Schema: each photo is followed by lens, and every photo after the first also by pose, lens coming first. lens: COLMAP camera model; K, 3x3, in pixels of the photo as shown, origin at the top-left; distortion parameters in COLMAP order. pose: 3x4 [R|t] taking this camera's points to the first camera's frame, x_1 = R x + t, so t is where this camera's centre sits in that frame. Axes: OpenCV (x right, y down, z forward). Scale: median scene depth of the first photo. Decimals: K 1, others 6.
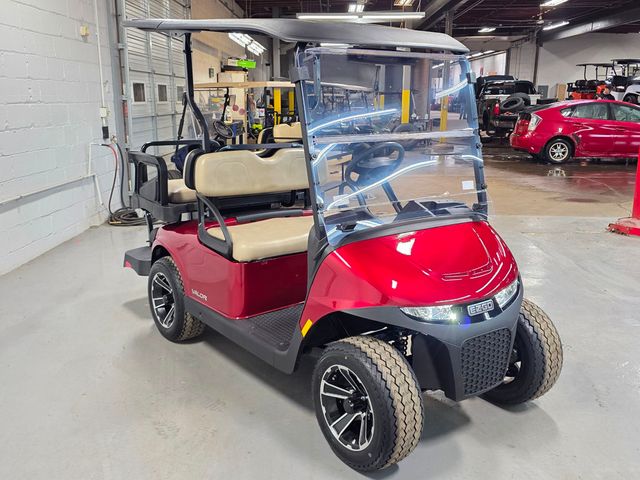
lens RADIAL K [[626.2, 0, 320.0], [0, 626.2, 240.0], [0, 0, 1]] dist [0.017107, 0.000853]
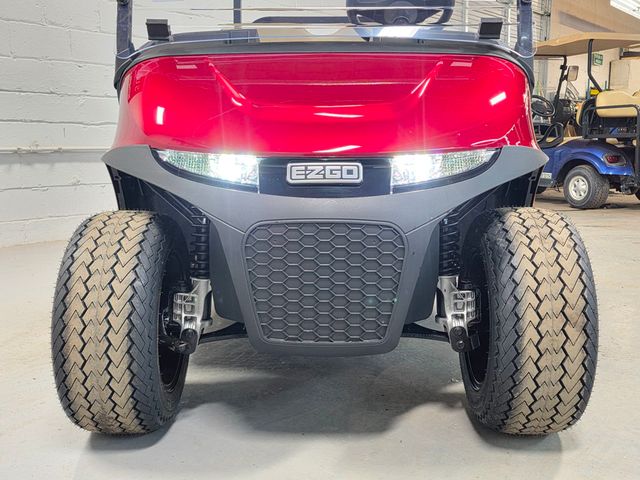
lens RADIAL K [[713.0, 0, 320.0], [0, 713.0, 240.0], [0, 0, 1]] dist [0.036805, -0.015613]
pose [[0.790621, 0.074825, -0.607717, 0.503547], [-0.123884, 0.991527, -0.039088, 0.153870], [0.599643, 0.106190, 0.793191, 0.466709]]
